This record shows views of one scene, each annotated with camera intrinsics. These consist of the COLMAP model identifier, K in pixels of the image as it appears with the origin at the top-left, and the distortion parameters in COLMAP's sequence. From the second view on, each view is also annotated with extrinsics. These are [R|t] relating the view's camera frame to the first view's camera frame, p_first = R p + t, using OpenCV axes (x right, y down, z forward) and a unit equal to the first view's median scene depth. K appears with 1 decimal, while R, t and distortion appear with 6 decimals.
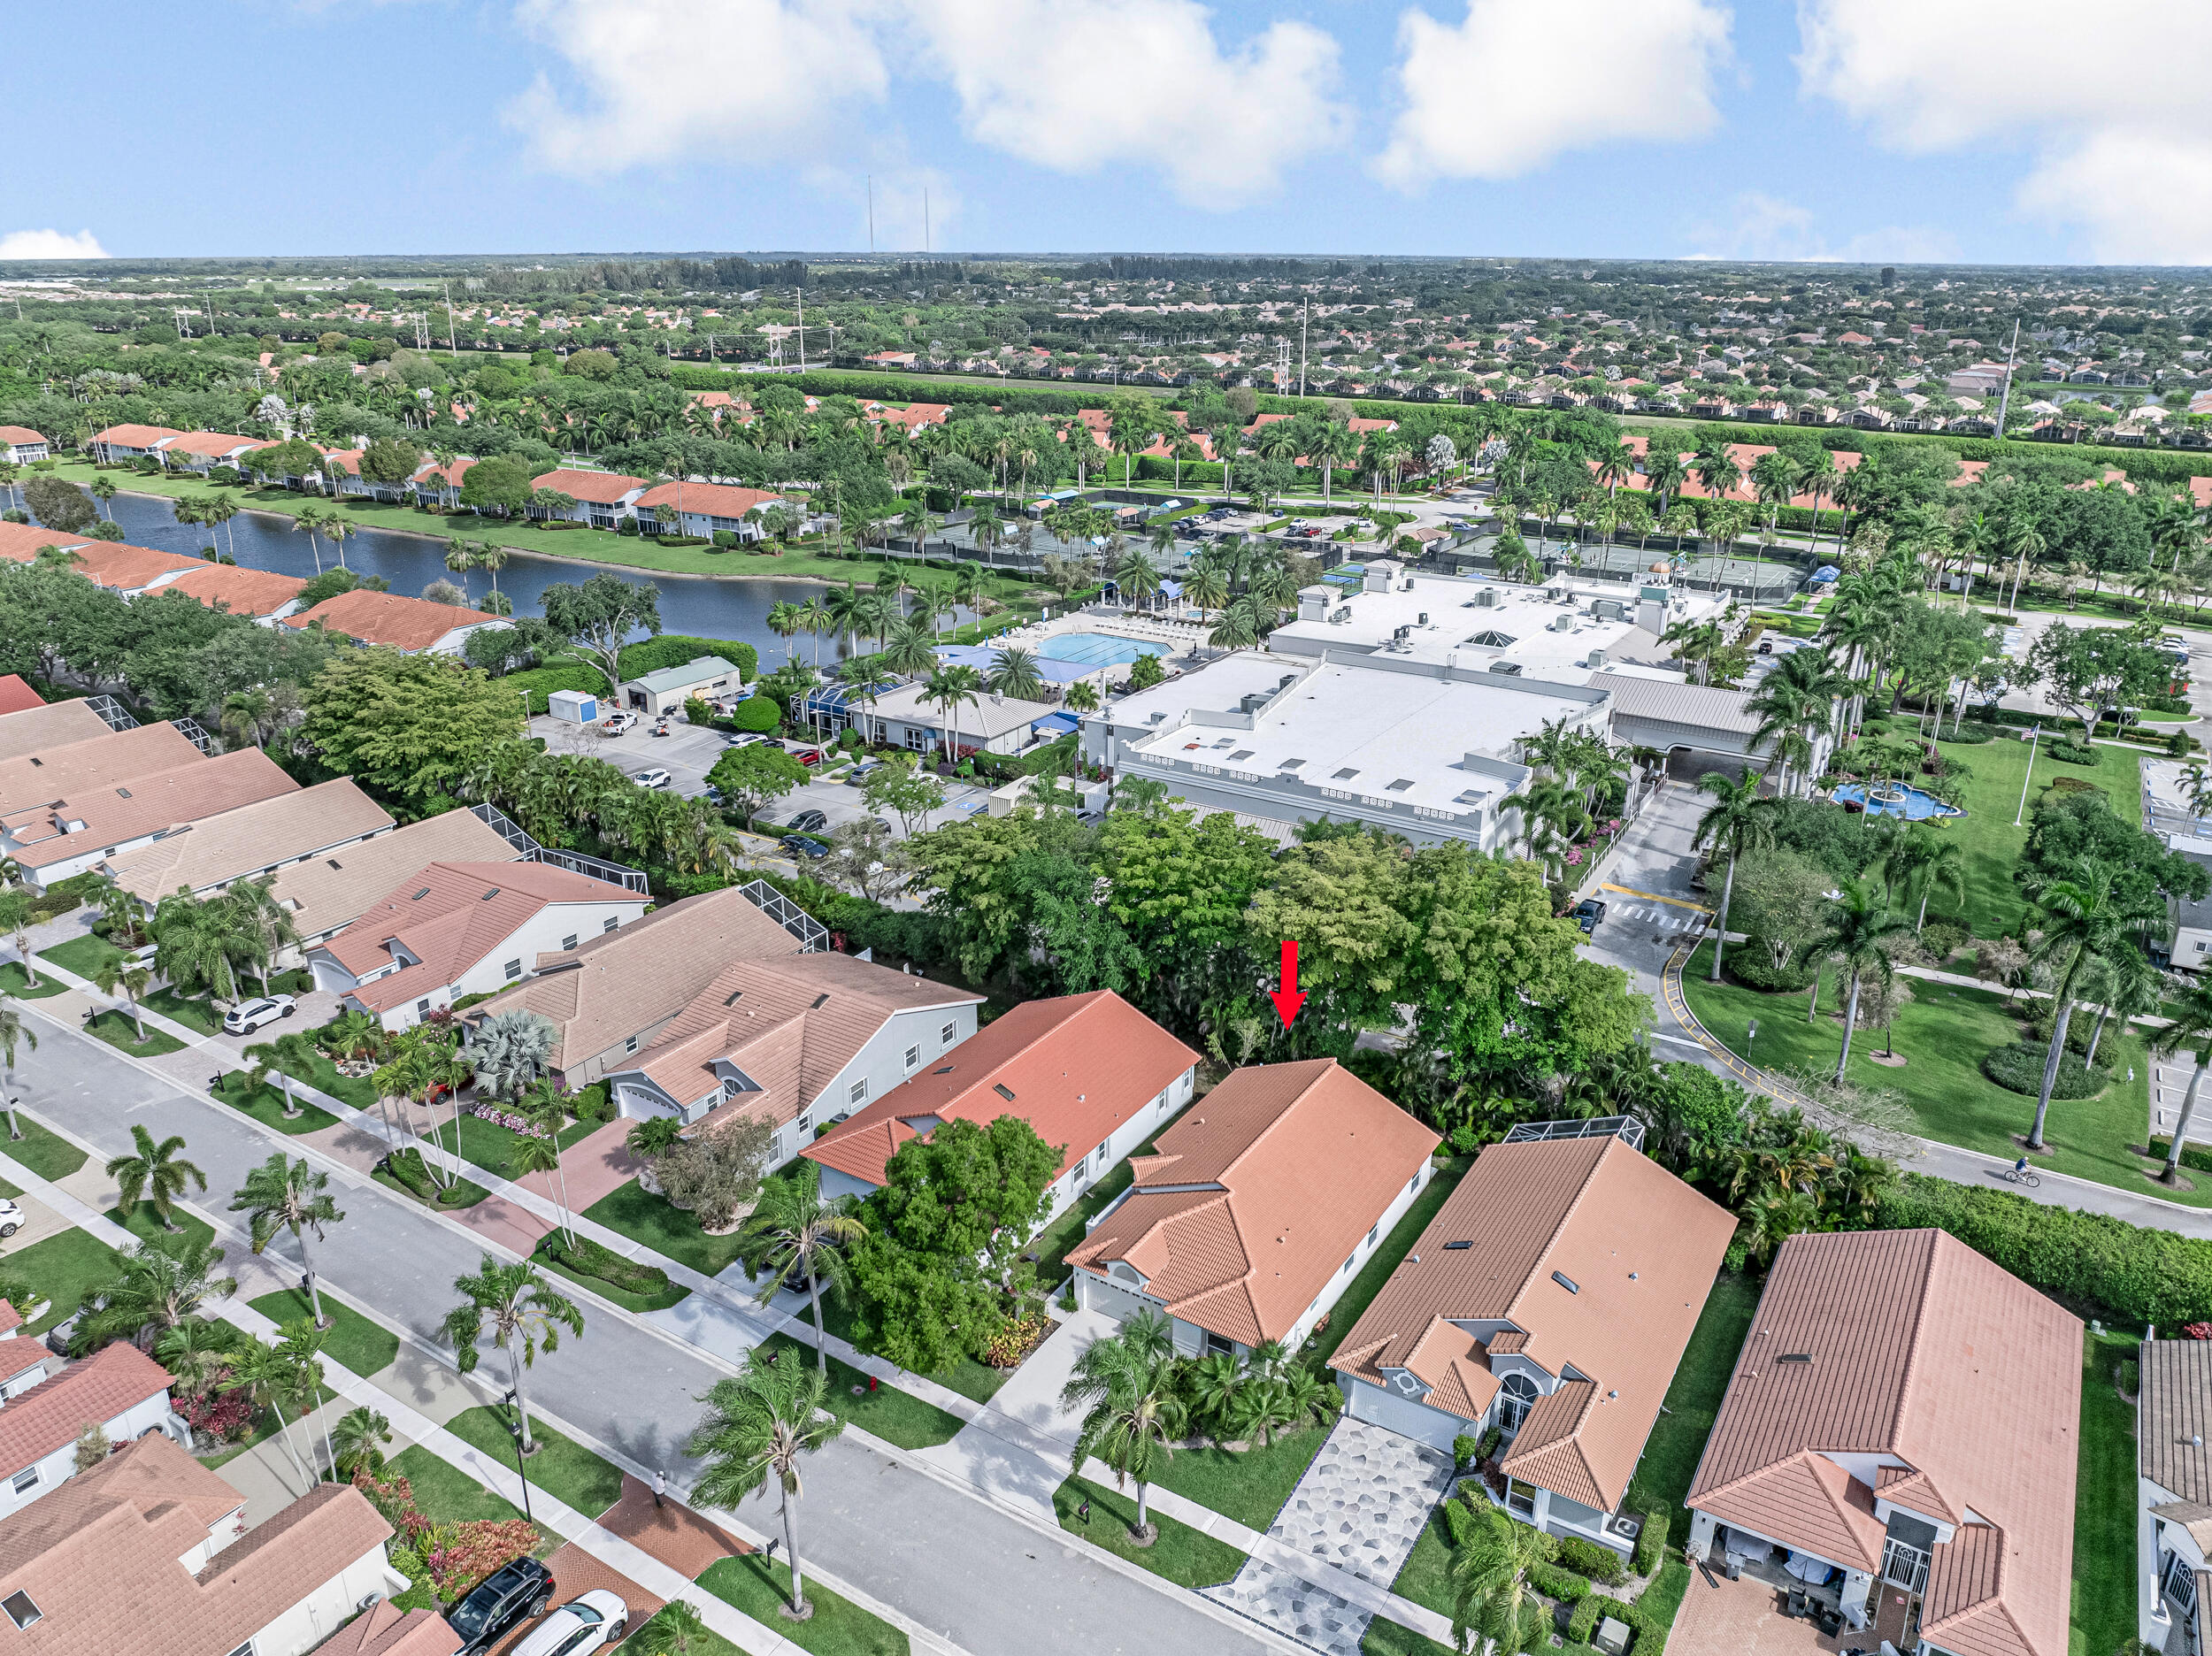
lens RADIAL K [[1544.6, 0, 1106.0], [0, 1544.6, 828.0], [0, 0, 1]] dist [-0.030987, -0.020785]
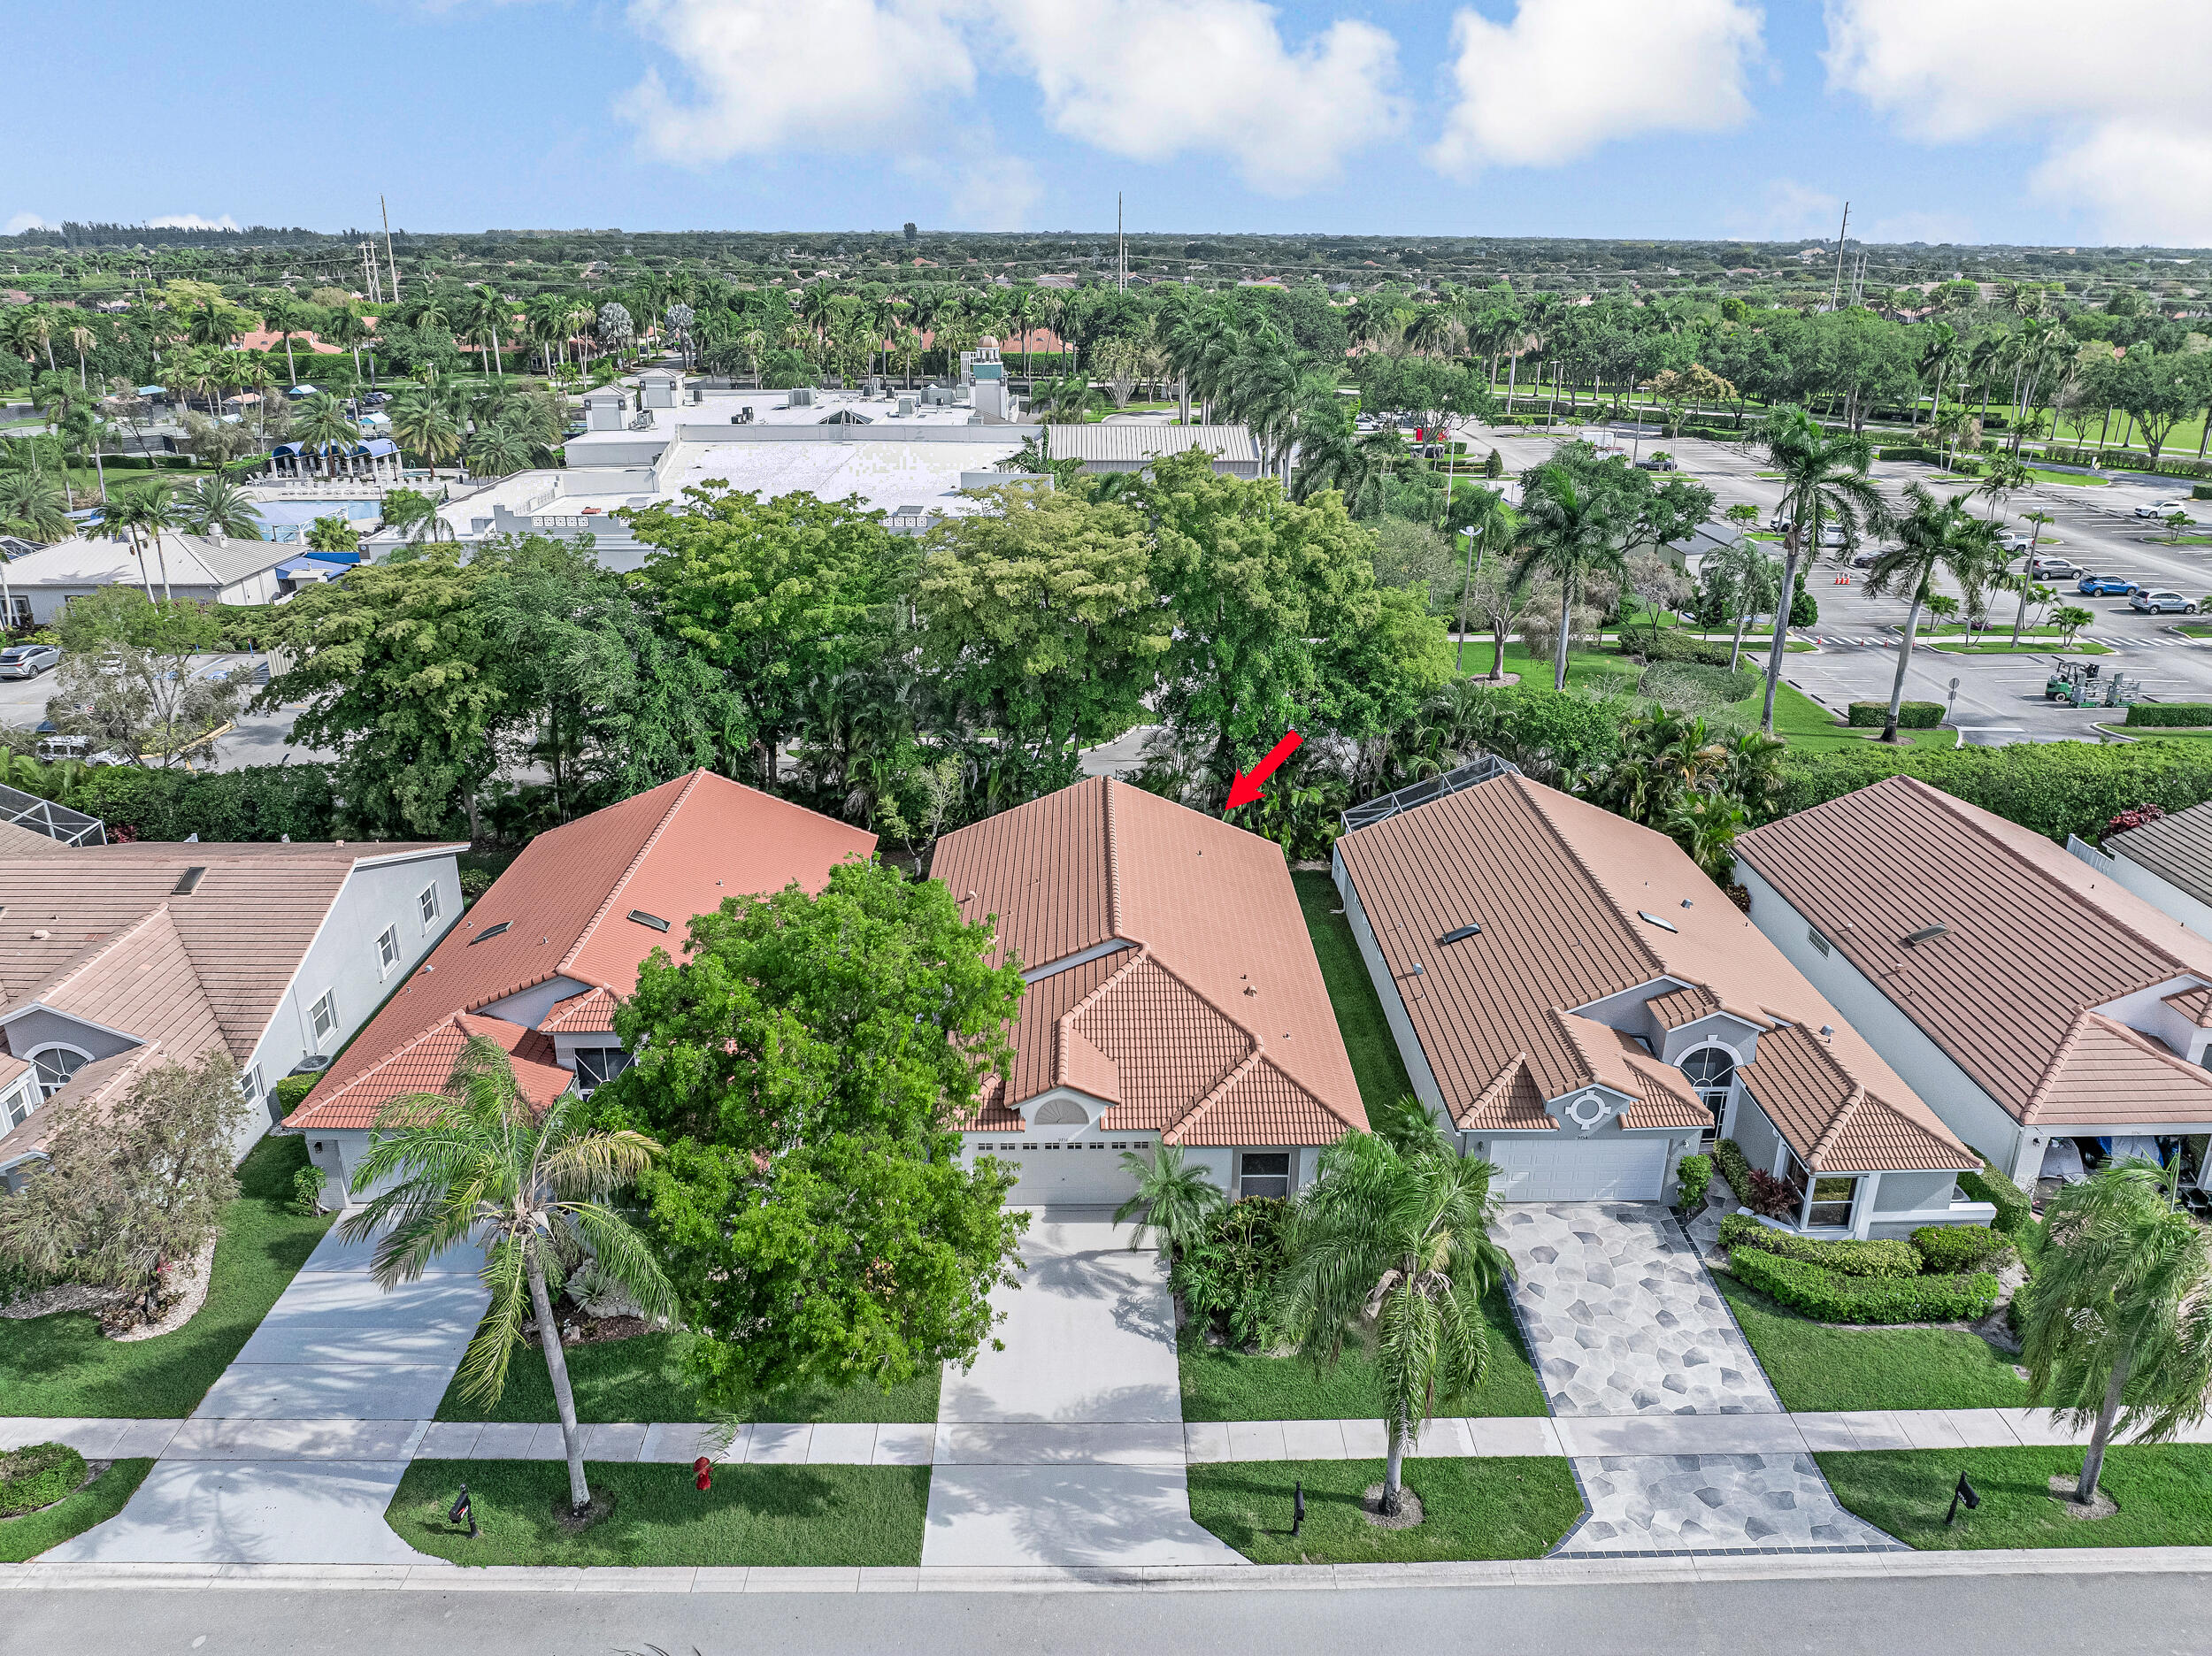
lens RADIAL K [[1559.2, 0, 1106.0], [0, 1559.2, 828.0], [0, 0, 1]] dist [-0.041144, 0.003226]
pose [[0.836904, -0.196095, 0.511017, -0.108328], [0.191052, 0.979556, 0.062998, 0.070270], [-0.512924, 0.044908, 0.857259, 0.226506]]
